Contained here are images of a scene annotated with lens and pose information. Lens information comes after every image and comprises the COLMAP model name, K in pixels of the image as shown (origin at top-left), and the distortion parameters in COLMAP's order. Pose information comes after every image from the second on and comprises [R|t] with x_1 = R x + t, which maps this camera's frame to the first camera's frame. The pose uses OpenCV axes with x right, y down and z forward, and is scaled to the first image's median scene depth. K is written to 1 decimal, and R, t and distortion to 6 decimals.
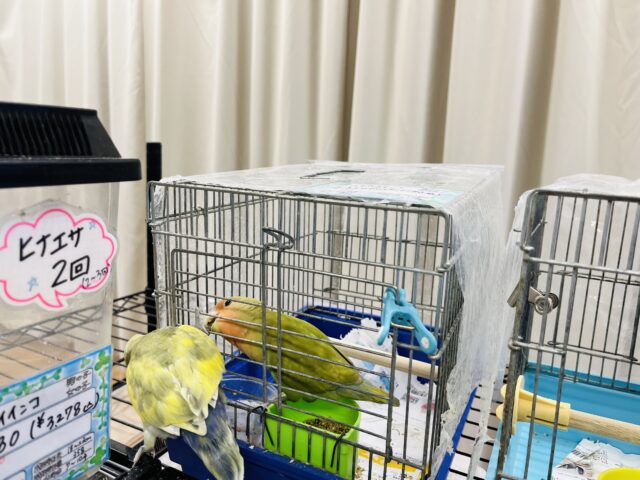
lens RADIAL K [[488.7, 0, 324.9], [0, 488.7, 237.1], [0, 0, 1]] dist [0.002928, -0.040661]
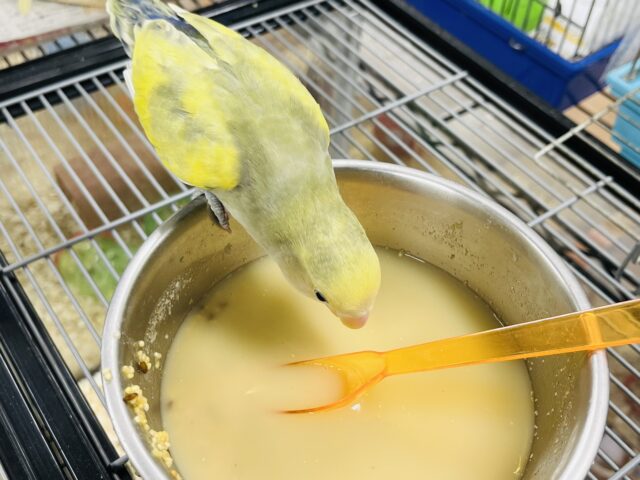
lens RADIAL K [[727.5, 0, 333.8], [0, 727.5, 234.9], [0, 0, 1]] dist [-0.002986, 0.000000]
pose [[0.884302, 0.340530, -0.319452, 0.349234], [-0.088393, 0.793898, 0.601591, -0.057821], [0.458472, -0.503751, 0.732146, -0.553571]]
